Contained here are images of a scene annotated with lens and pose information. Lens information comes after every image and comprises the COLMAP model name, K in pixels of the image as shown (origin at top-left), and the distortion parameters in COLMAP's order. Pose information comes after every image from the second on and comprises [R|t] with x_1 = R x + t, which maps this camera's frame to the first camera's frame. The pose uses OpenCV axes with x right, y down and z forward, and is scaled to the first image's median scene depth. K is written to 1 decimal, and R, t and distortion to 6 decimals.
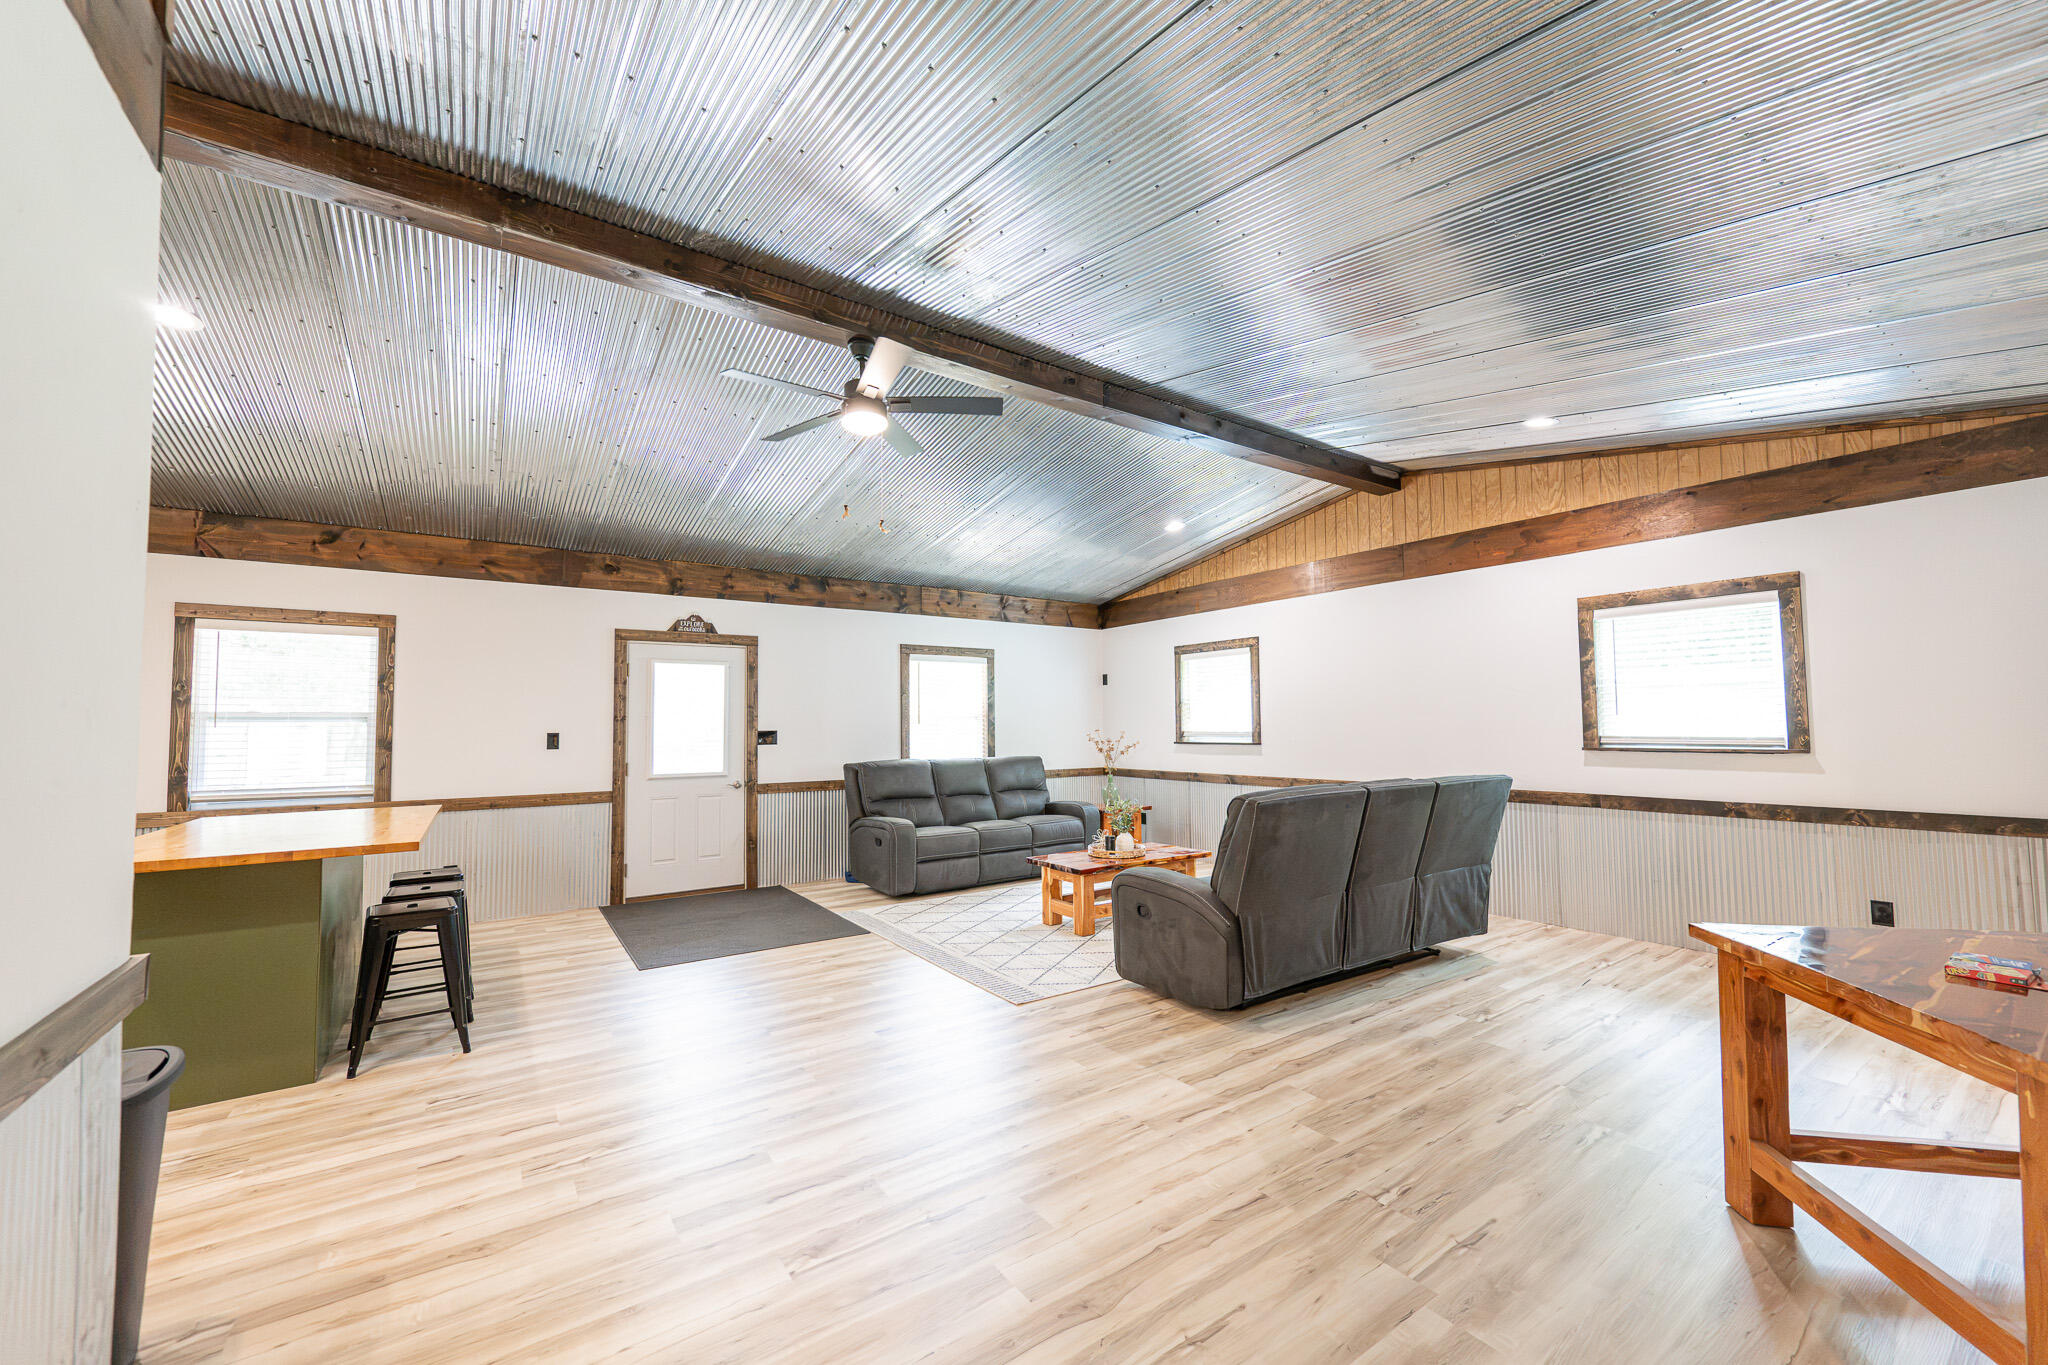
lens RADIAL K [[799.3, 0, 1027.8], [0, 799.3, 690.3], [0, 0, 1]] dist [0.000394, -0.000583]
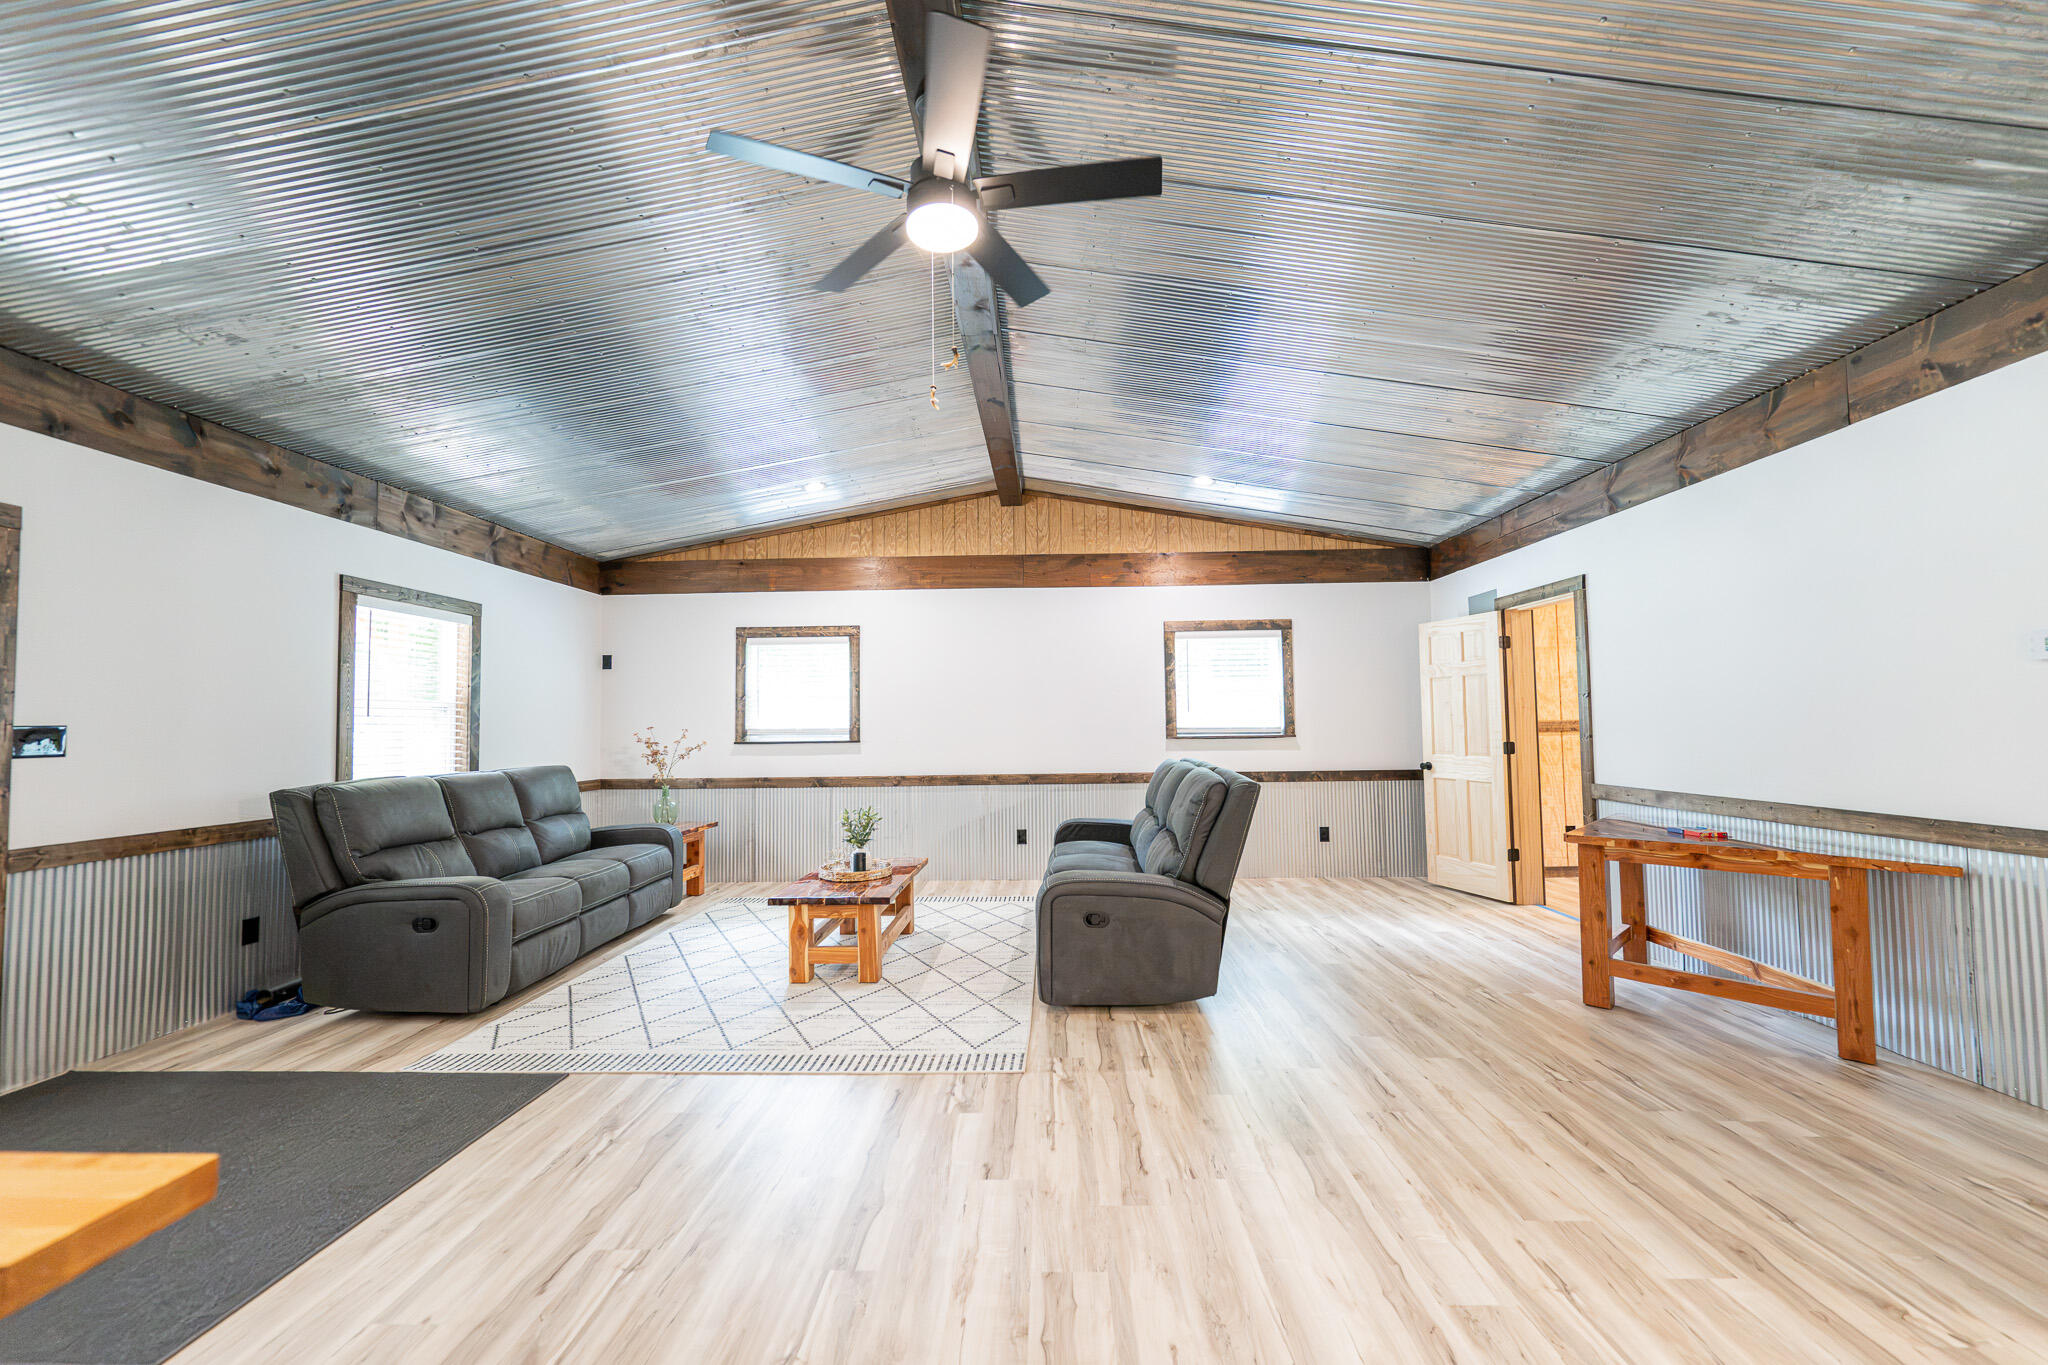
lens RADIAL K [[799.3, 0, 1031.0], [0, 799.3, 684.9], [0, 0, 1]] dist [0.000394, -0.000583]
pose [[0.593699, 0.043054, 0.803535, -0.396078], [-0.029634, 0.999060, -0.031635, 0.029227], [-0.804141, -0.005030, 0.594417, 0.338703]]
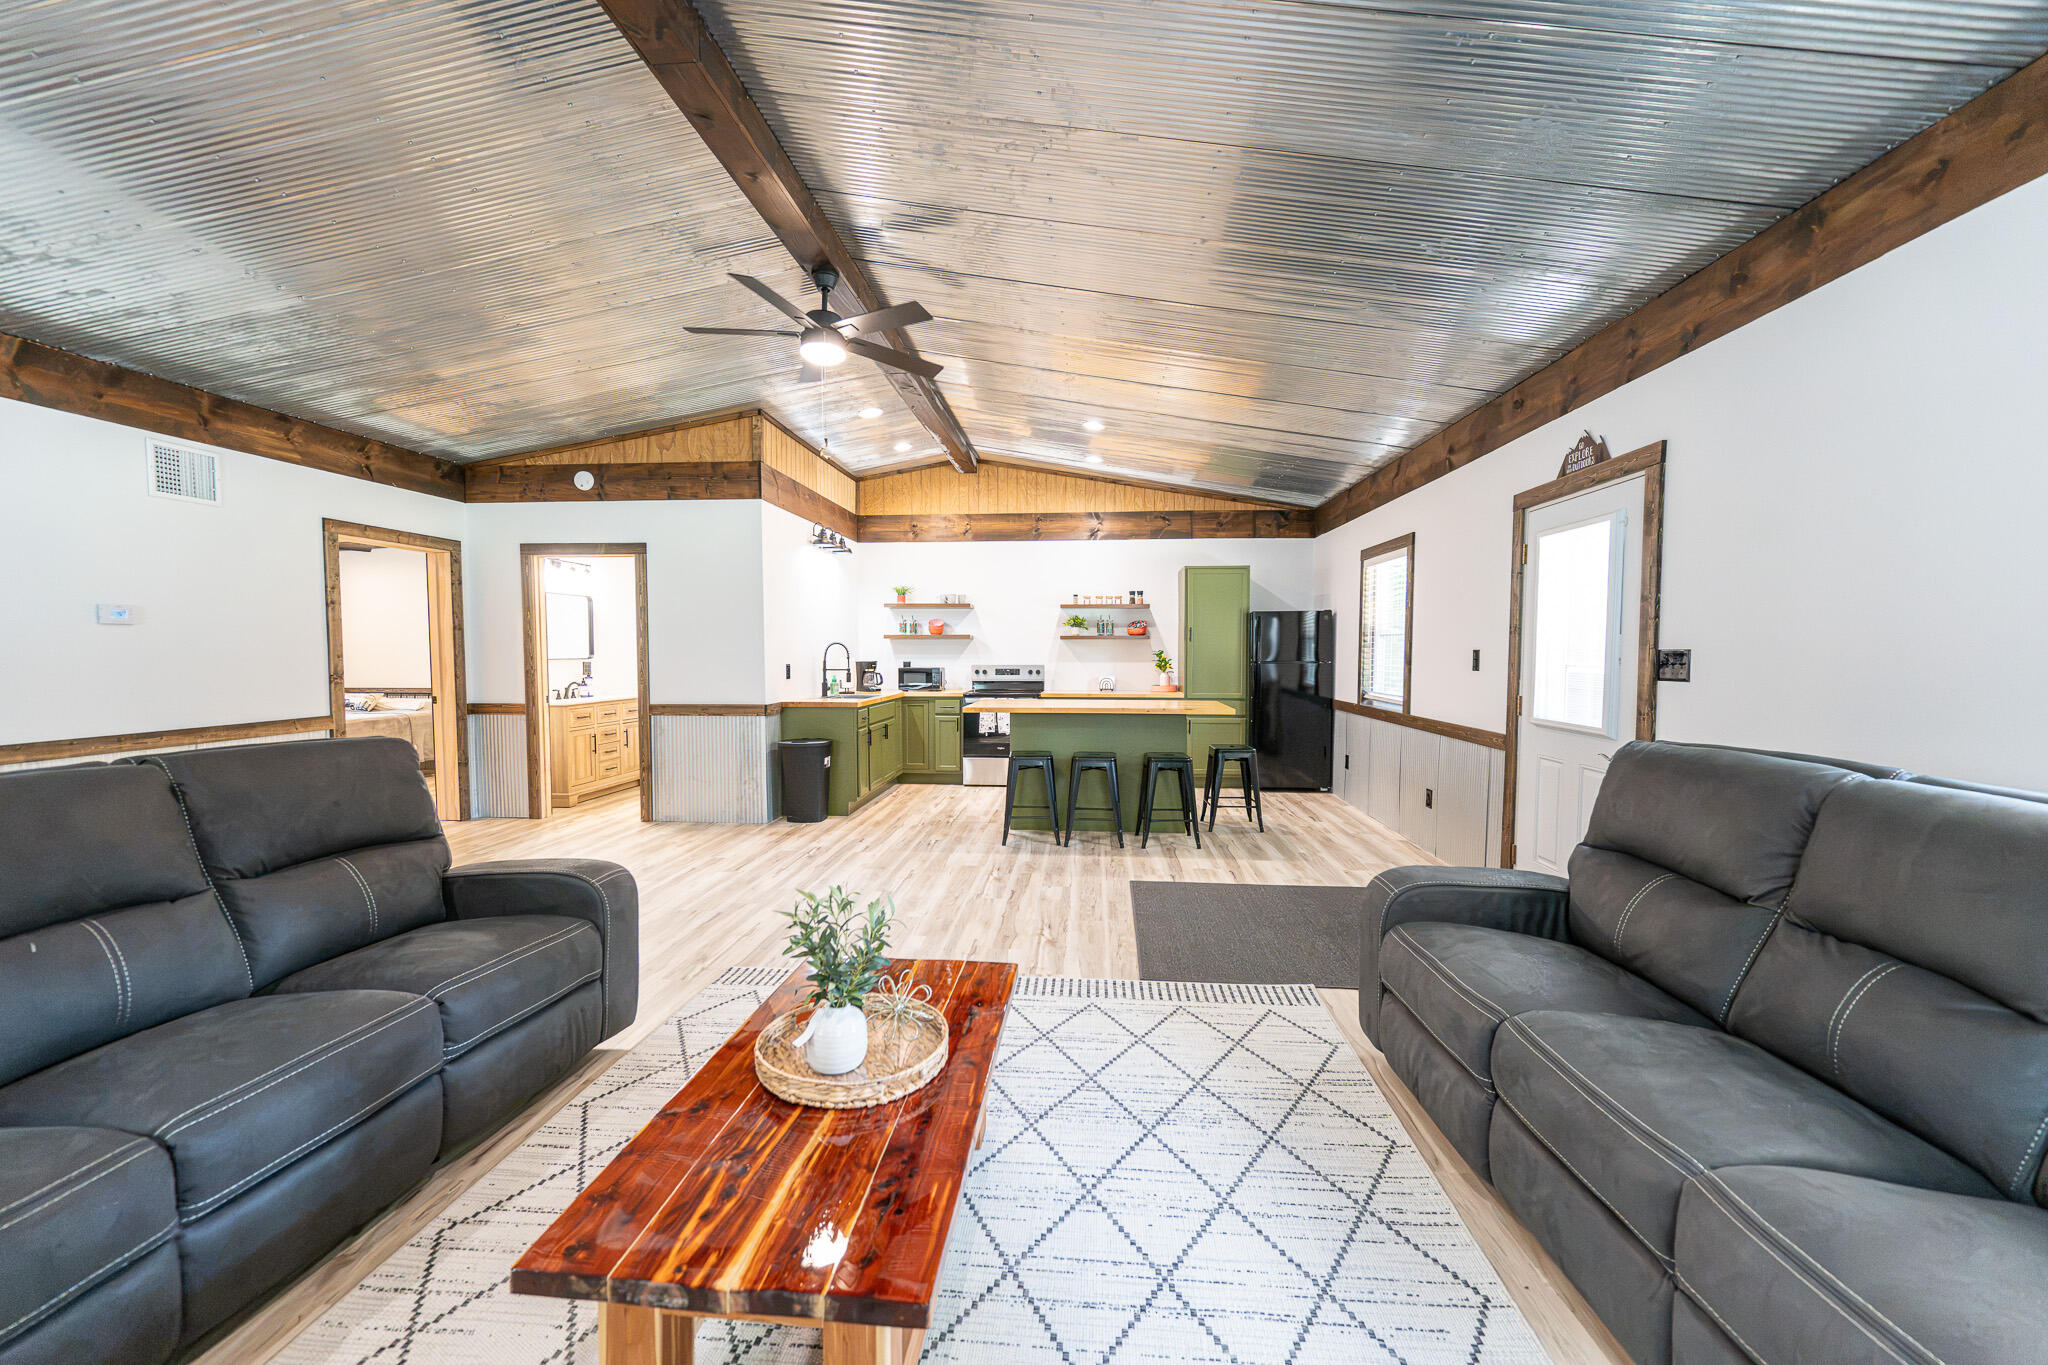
lens RADIAL K [[799.3, 0, 1029.4], [0, 799.3, 688.6], [0, 0, 1]] dist [0.000394, -0.000583]
pose [[-0.640998, 0.048129, -0.766032, 0.270250], [0.042725, 0.998722, 0.026997, 0.049694], [0.766353, -0.015424, -0.642235, 1.127965]]
